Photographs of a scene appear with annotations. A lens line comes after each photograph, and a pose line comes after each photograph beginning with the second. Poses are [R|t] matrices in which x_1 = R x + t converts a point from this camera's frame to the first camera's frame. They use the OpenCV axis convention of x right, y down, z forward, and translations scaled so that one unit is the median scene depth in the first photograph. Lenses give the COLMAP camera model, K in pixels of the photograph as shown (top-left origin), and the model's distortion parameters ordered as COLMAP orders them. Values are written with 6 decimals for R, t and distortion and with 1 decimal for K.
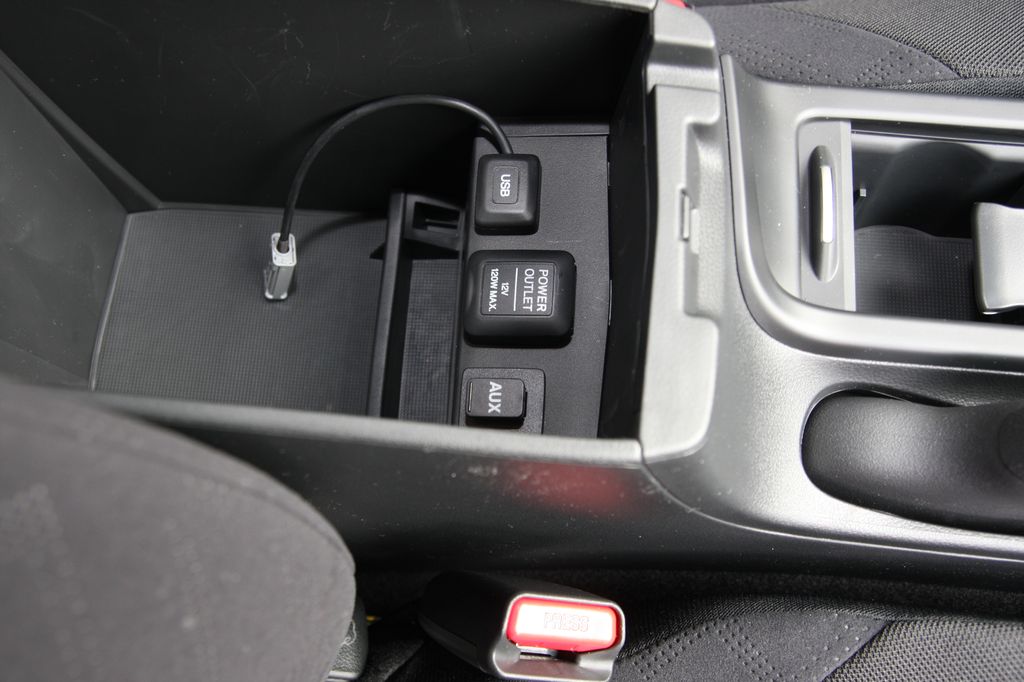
lens RADIAL K [[1253.8, 0, 512.0], [0, 1253.8, 341.0], [0, 0, 1]] dist [-0.112213, 0.612216]
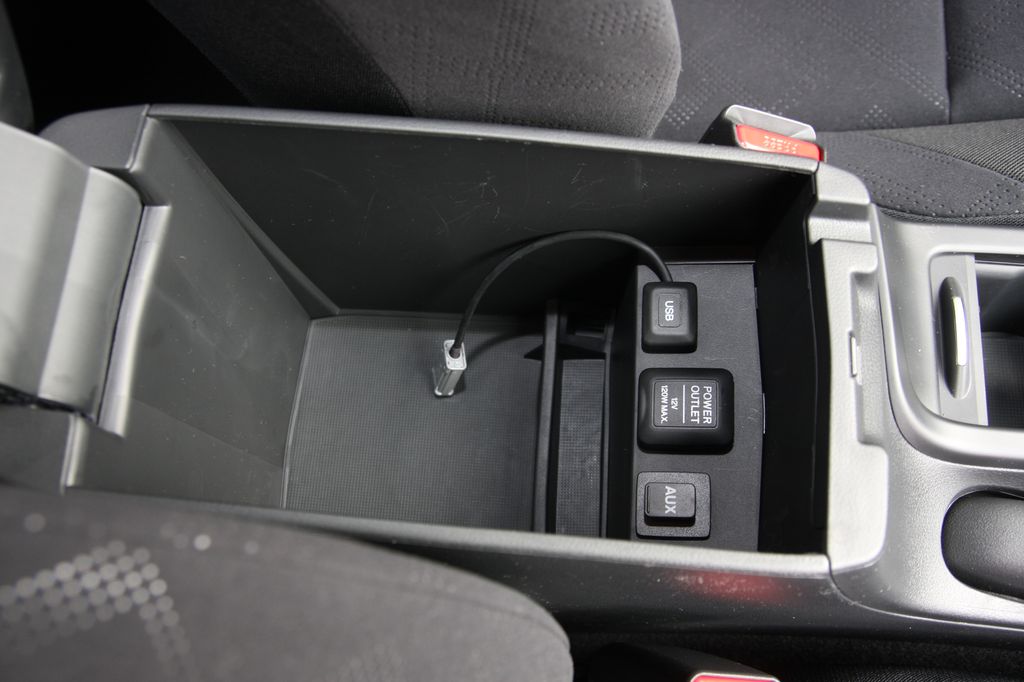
lens RADIAL K [[1155.8, 0, 512.0], [0, 1155.8, 341.0], [0, 0, 1]] dist [-0.089889, 0.405354]
pose [[0.999763, -0.009507, -0.019566, -0.134938], [0.009215, 0.999845, -0.014987, -0.085324], [0.019705, 0.014803, 0.999696, -0.066806]]
